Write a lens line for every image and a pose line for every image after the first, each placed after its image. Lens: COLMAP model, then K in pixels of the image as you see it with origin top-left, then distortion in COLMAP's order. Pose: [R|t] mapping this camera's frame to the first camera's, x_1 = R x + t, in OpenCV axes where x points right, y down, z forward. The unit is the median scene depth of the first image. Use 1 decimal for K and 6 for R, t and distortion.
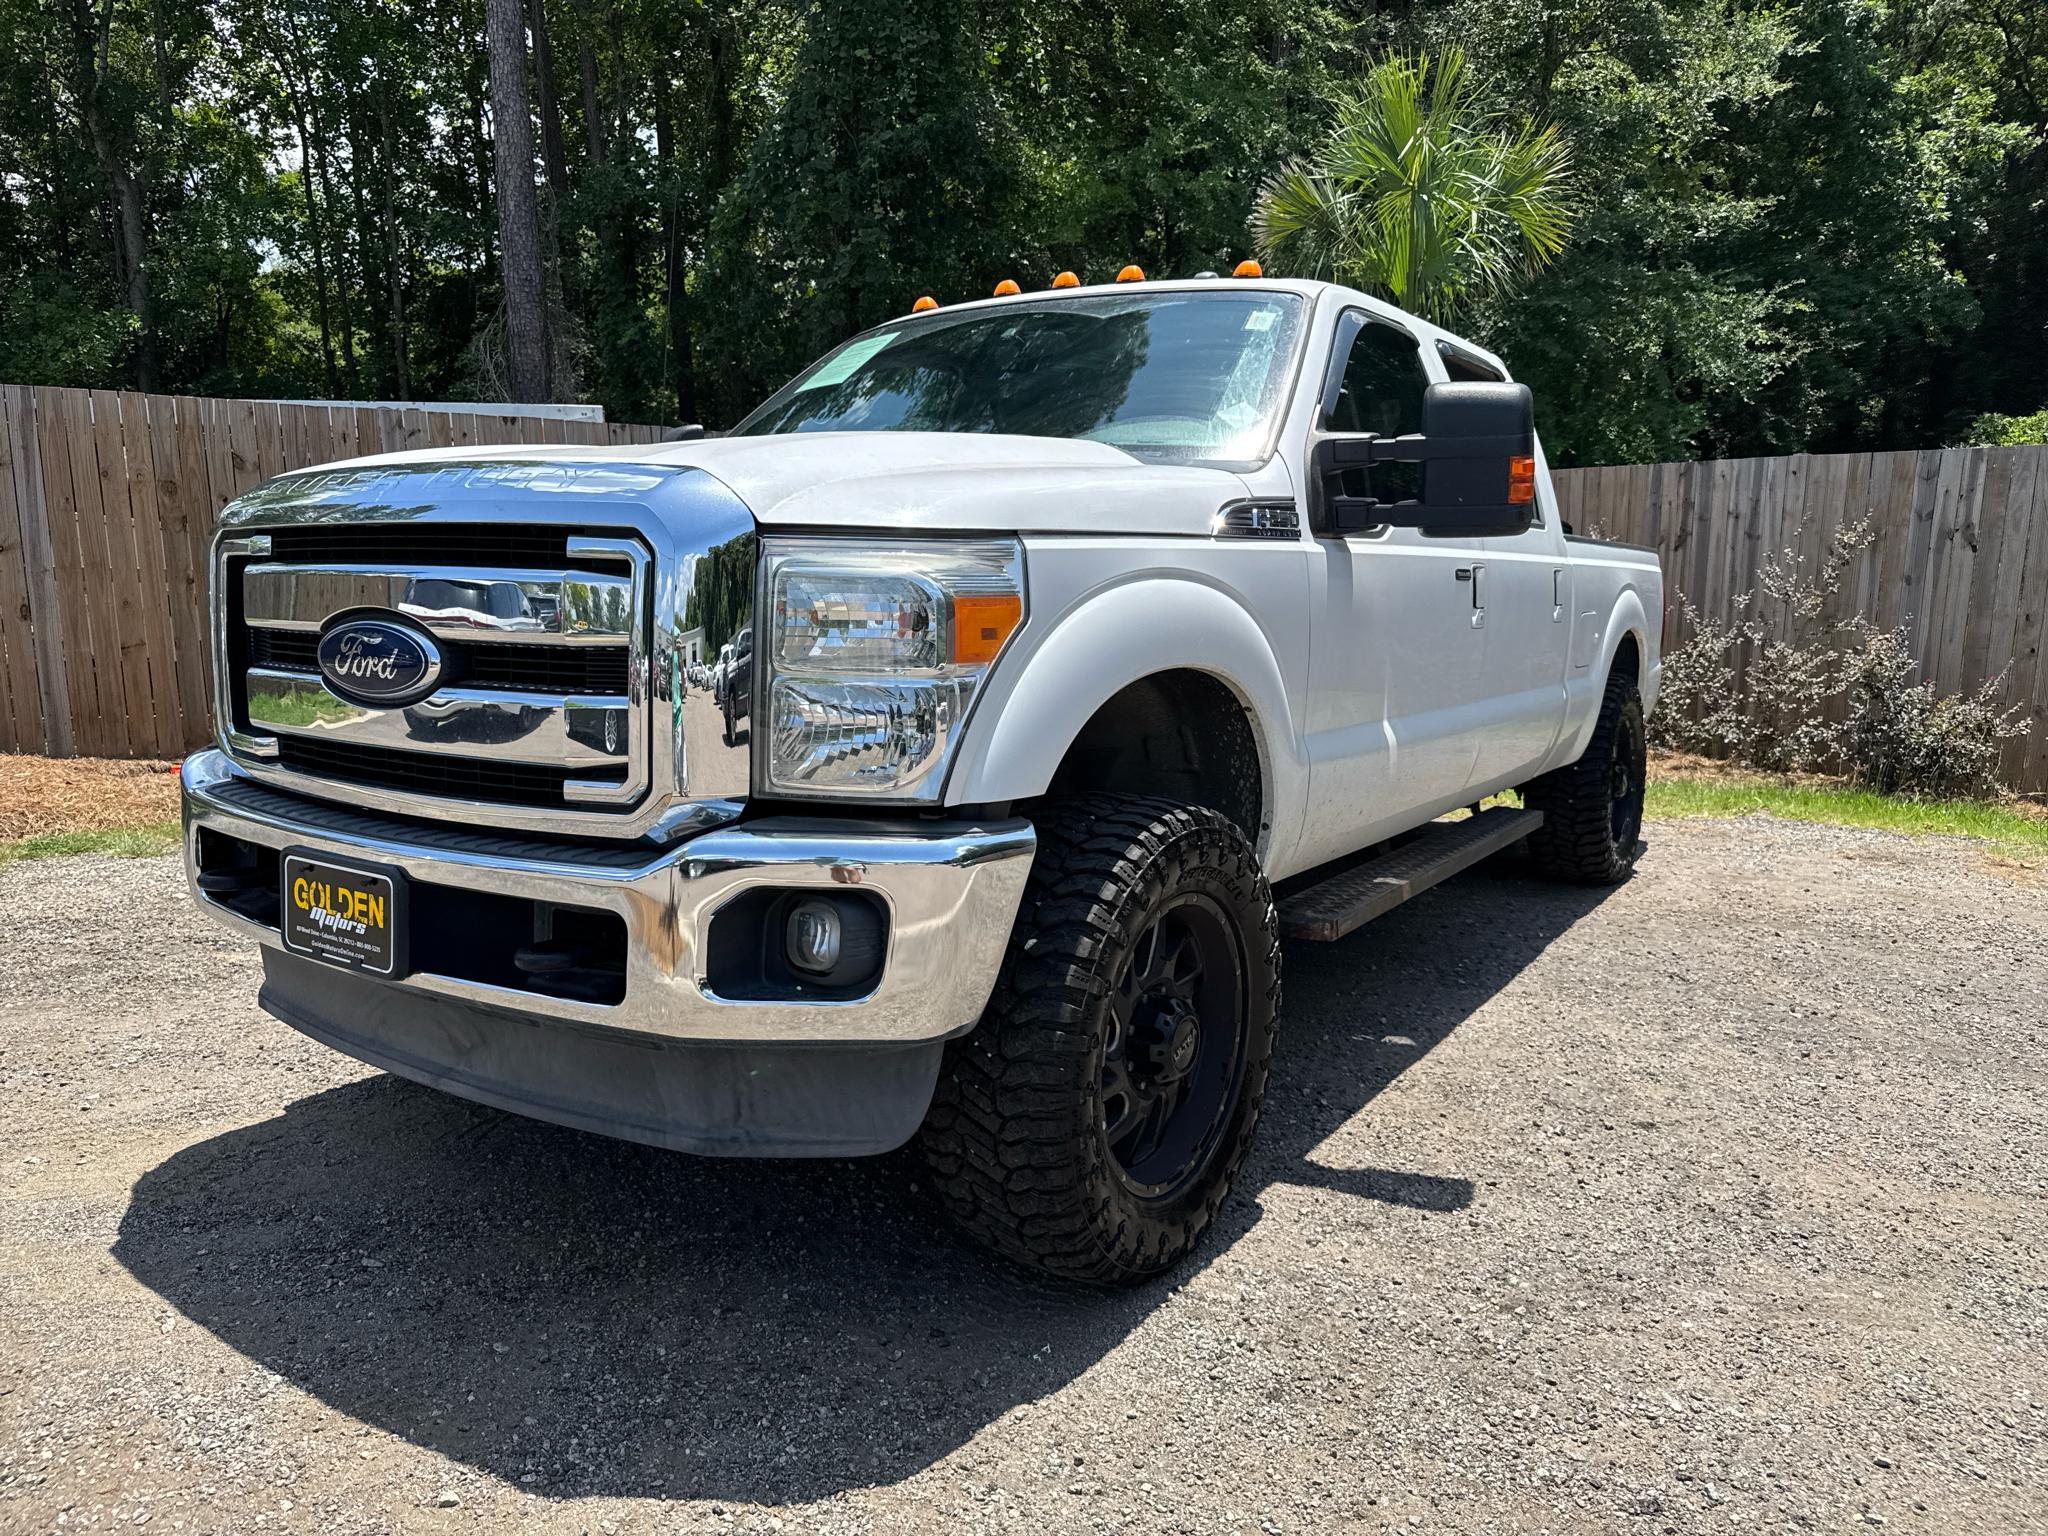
lens RADIAL K [[1512.5, 0, 1014.9], [0, 1512.5, 736.2], [0, 0, 1]] dist [0.070324, -0.098806]
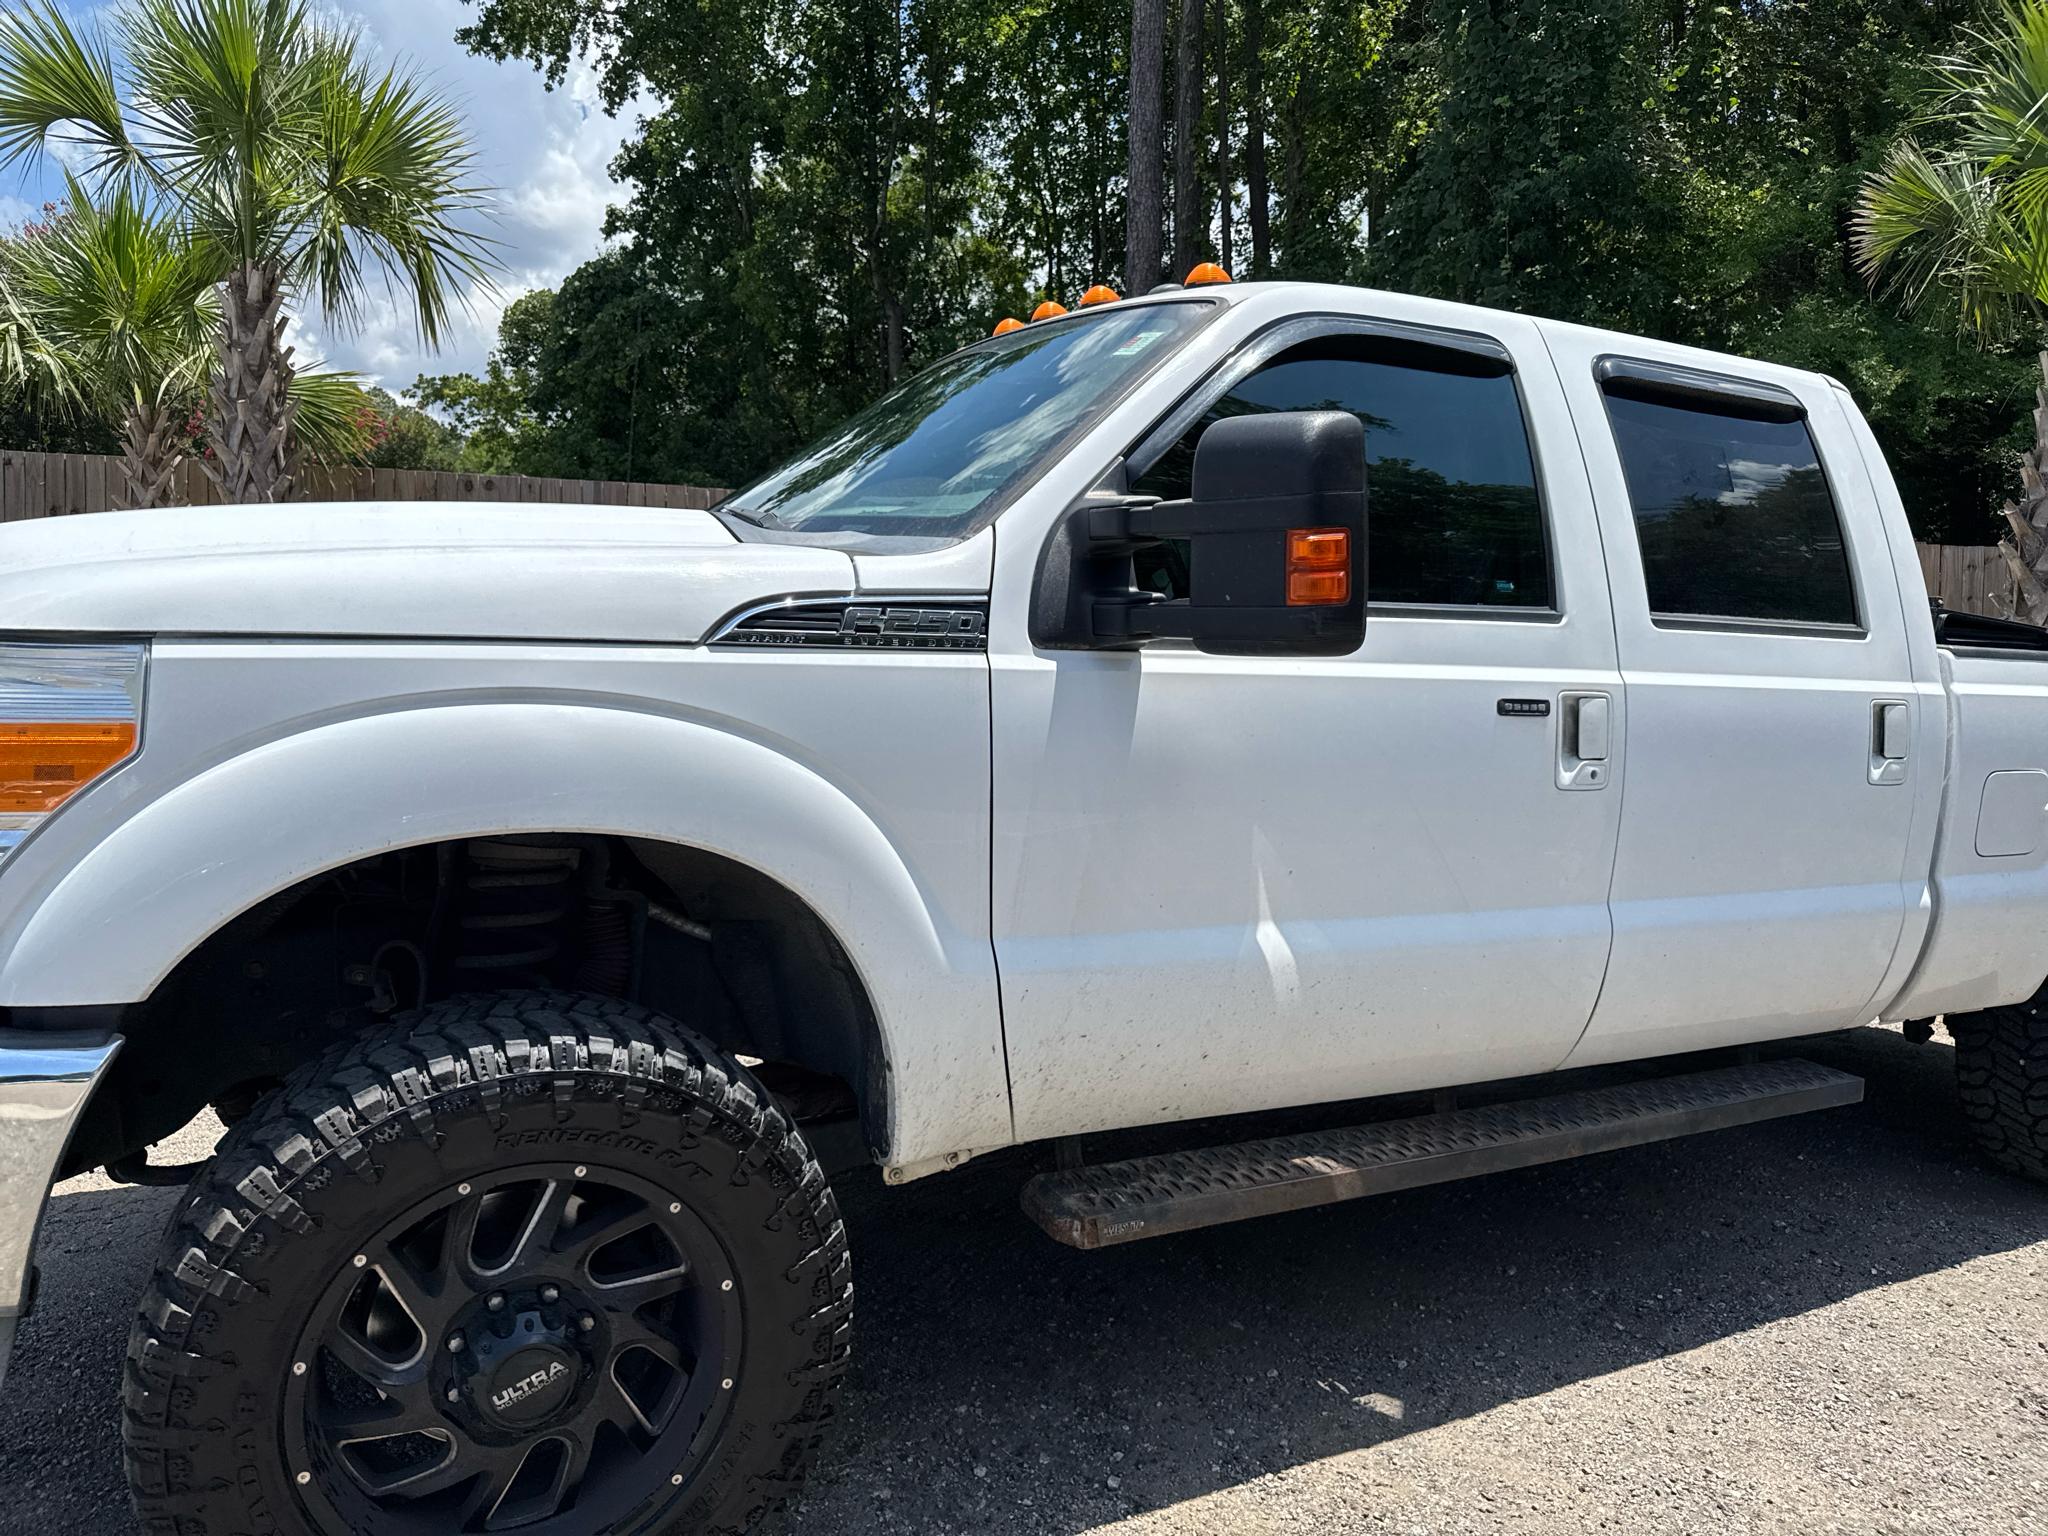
lens RADIAL K [[1512.0, 0, 1040.7], [0, 1512.0, 735.6], [0, 0, 1]] dist [0.013903, -0.004233]
pose [[0.874211, 0.054026, -0.482530, 0.184447], [-0.079007, 0.996374, -0.031581, -0.024777], [0.479074, 0.065732, 0.875310, 0.145103]]
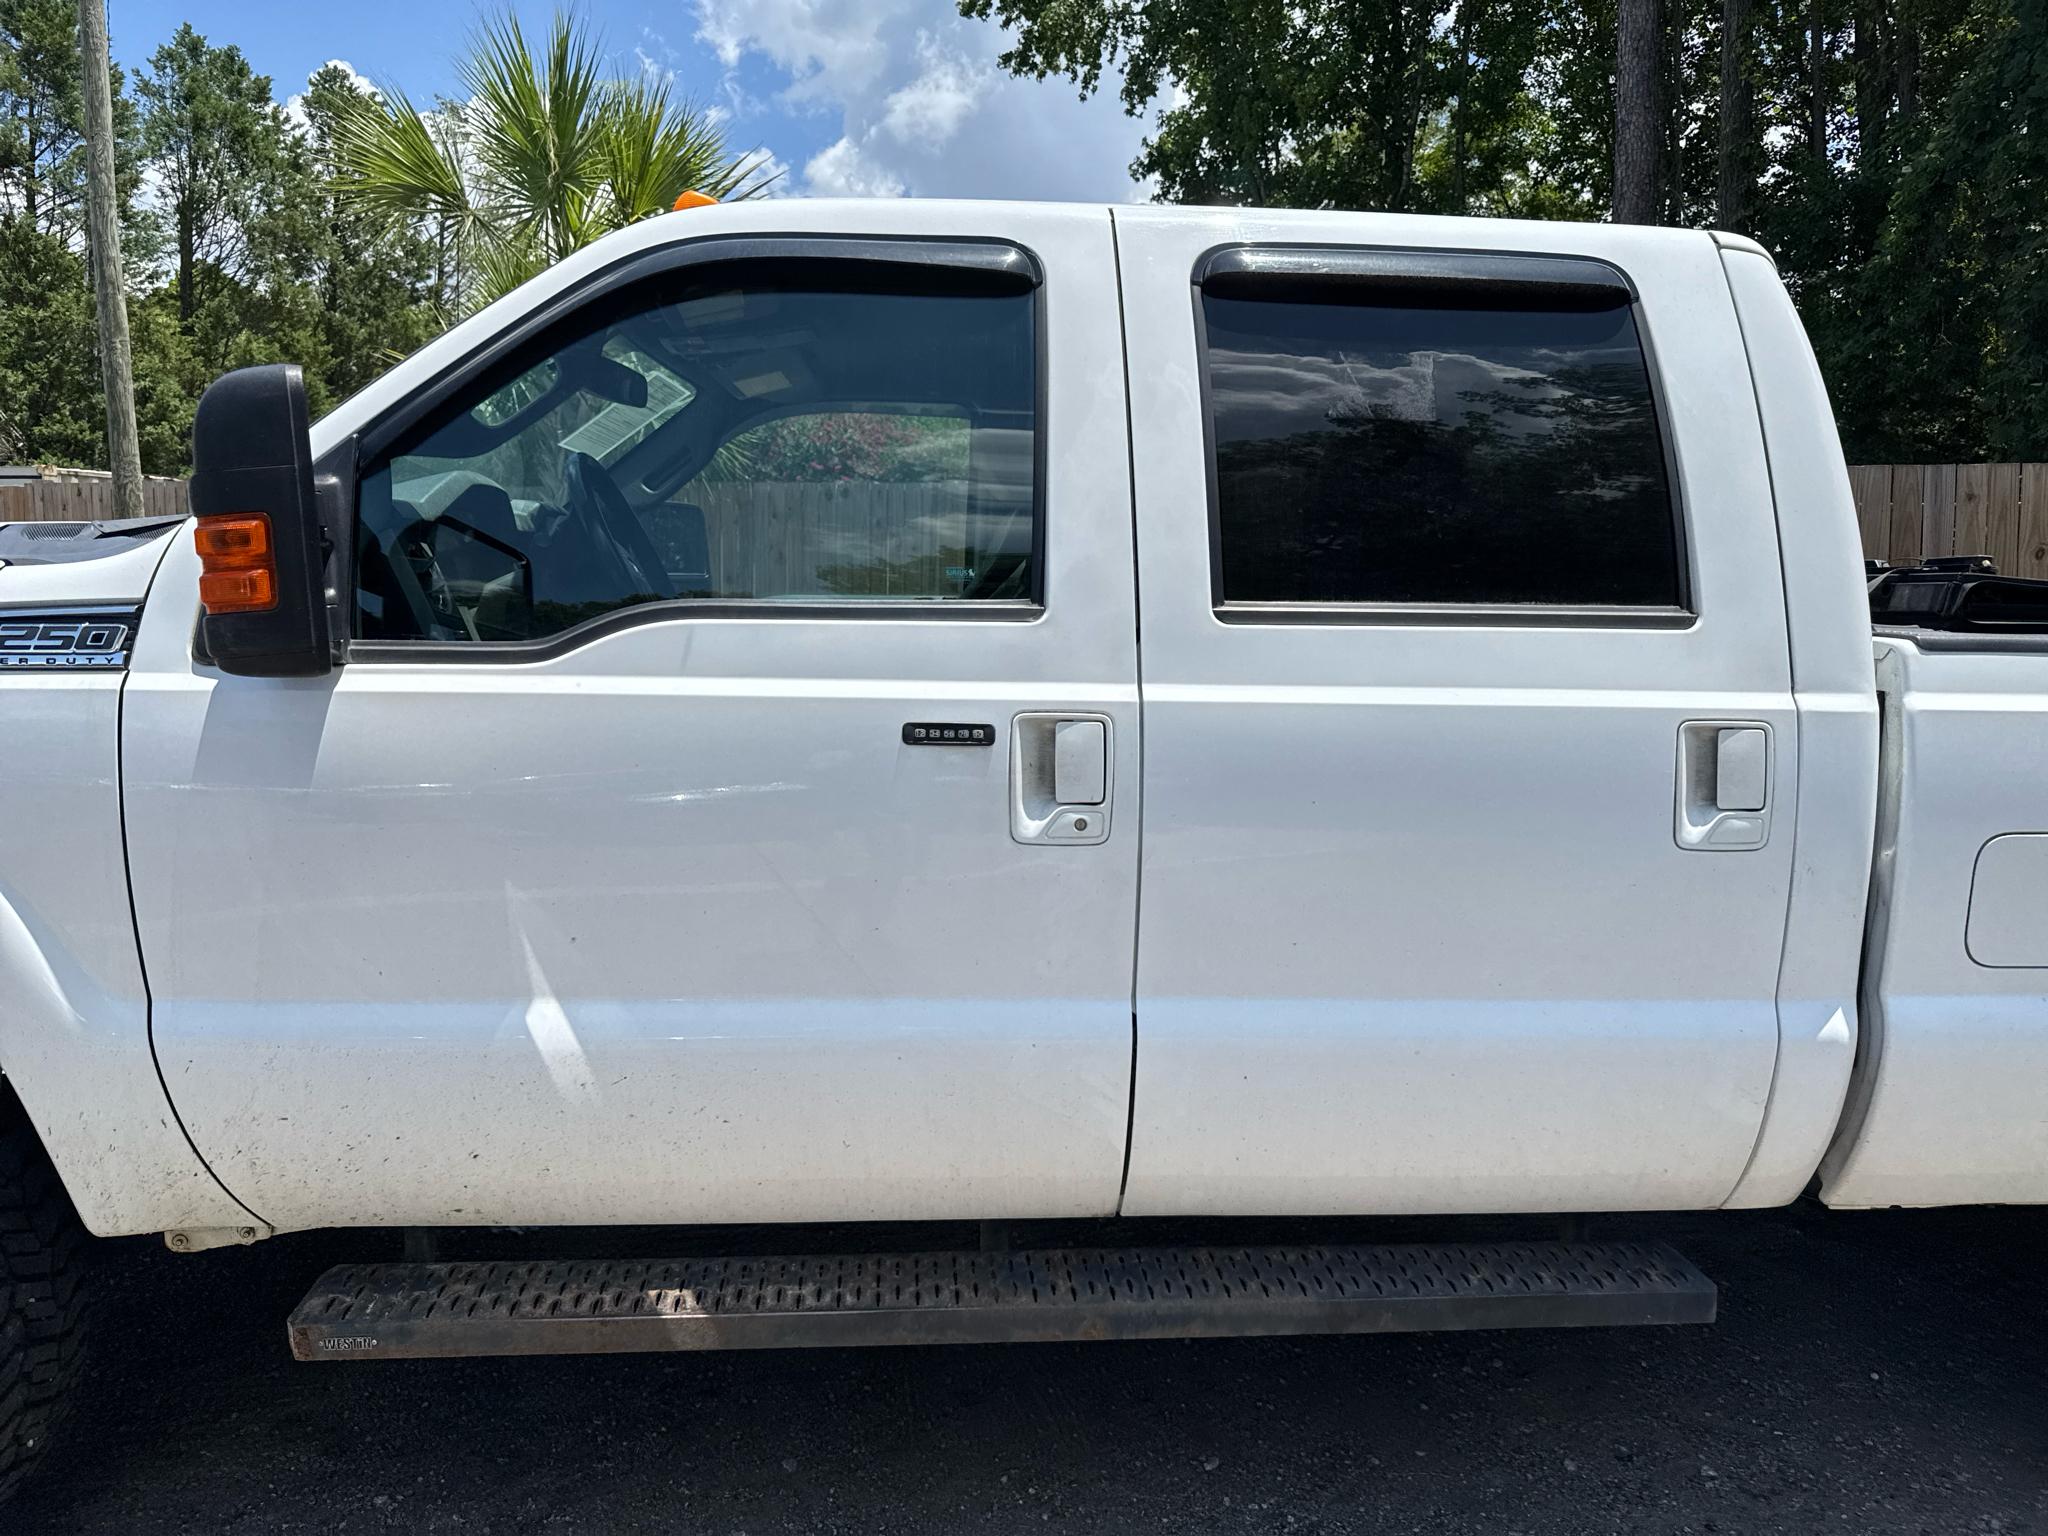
lens RADIAL K [[1498.7, 0, 1027.4], [0, 1498.7, 765.4], [0, 0, 1]] dist [0.044199, -0.092712]
pose [[0.606116, 0.083250, -0.791008, 0.296983], [-0.093362, 0.995079, 0.033189, -0.049385], [0.789878, 0.053734, 0.610905, 0.315121]]
